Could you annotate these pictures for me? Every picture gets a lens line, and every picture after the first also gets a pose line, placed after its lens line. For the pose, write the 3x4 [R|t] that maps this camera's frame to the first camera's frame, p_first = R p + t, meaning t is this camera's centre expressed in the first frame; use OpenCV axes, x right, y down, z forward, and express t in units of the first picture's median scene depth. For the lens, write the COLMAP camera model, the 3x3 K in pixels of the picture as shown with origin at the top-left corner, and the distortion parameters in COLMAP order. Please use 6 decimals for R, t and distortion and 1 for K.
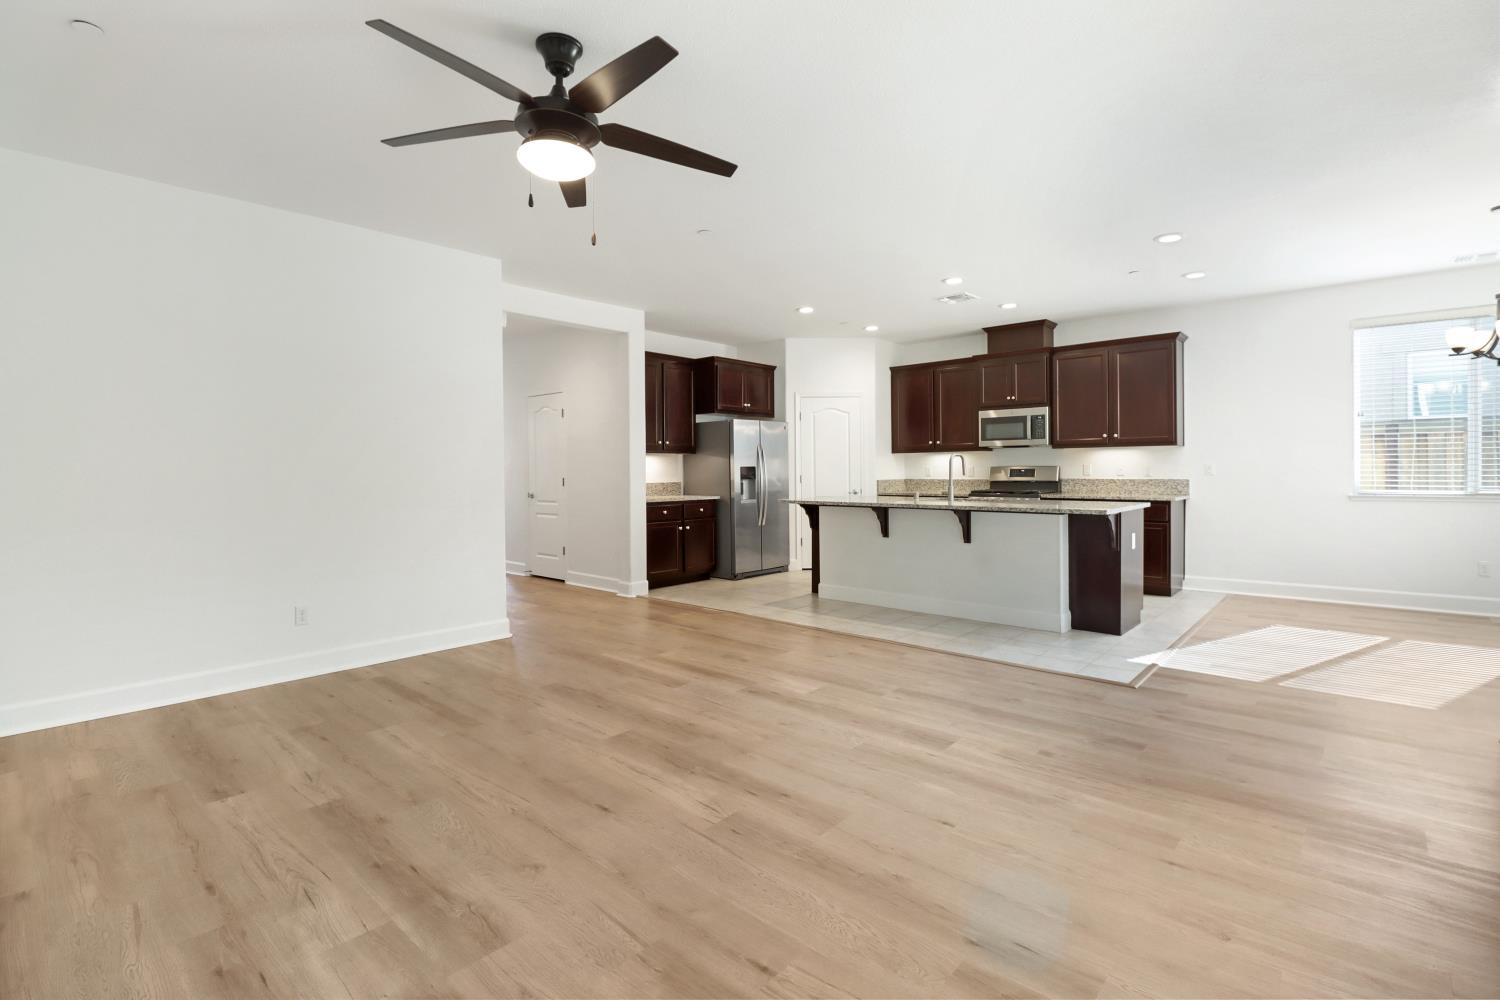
lens RADIAL K [[700.2, 0, 748.5], [0, 700.2, 472.2], [0, 0, 1]] dist [-0.000120, -0.000333]
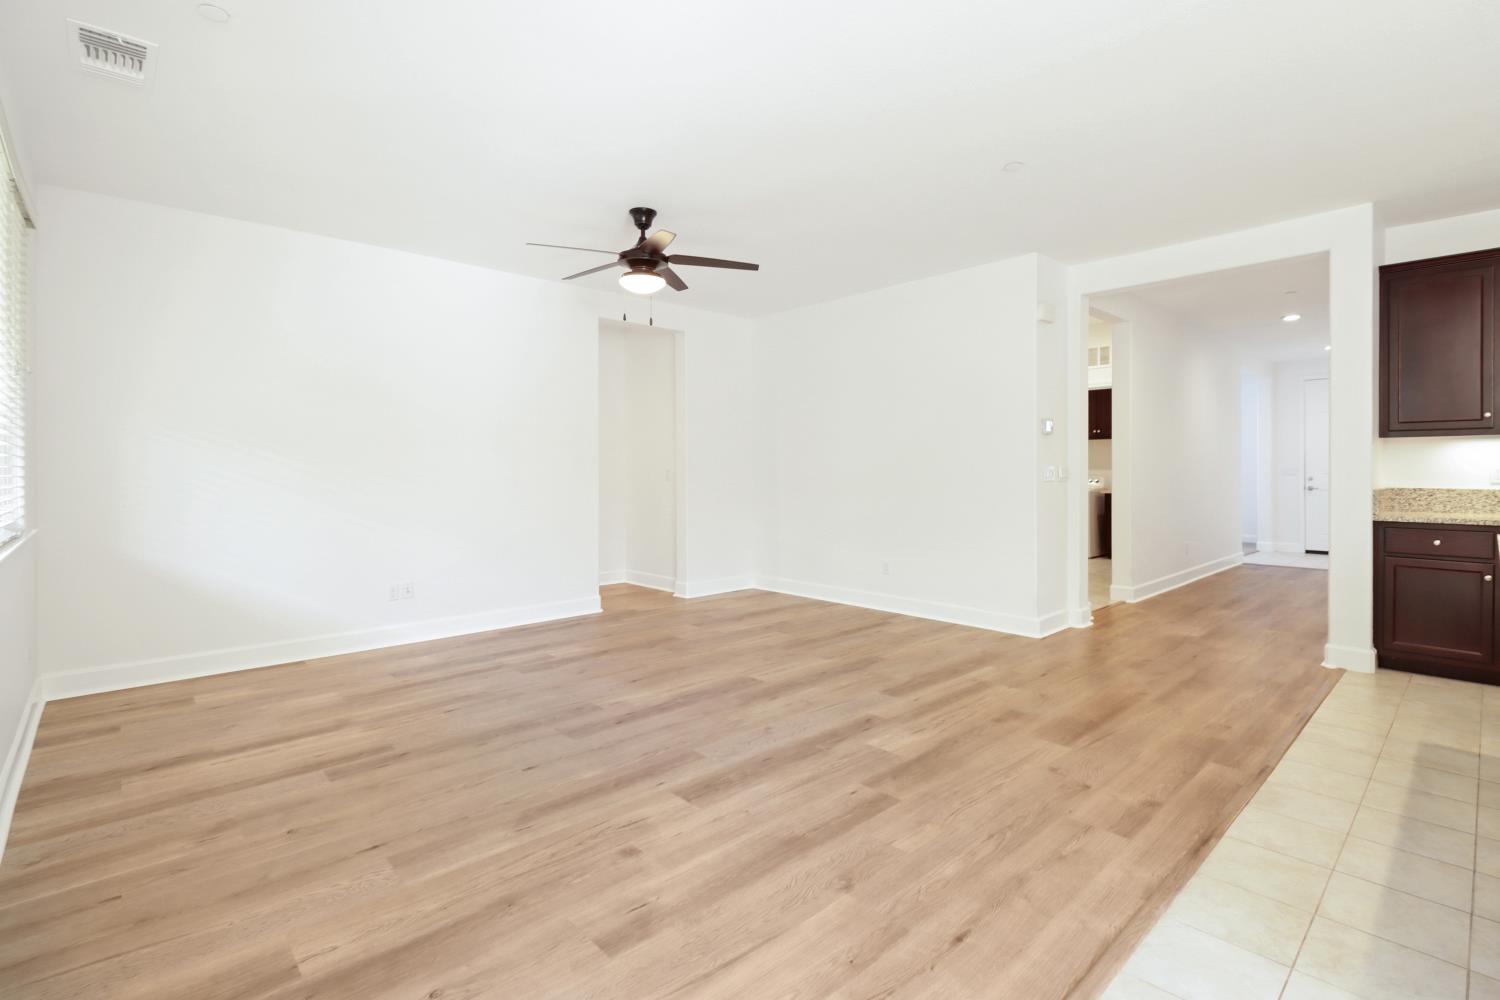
lens RADIAL K [[693.3, 0, 748.5], [0, 693.3, 473.0], [0, 0, 1]] dist [0.015674, 0.000220]
pose [[-0.090285, 0.012978, -0.995831, 1.068987], [0.000971, 0.999916, 0.012943, -0.014619], [0.995915, 0.000202, -0.090290, 1.106995]]
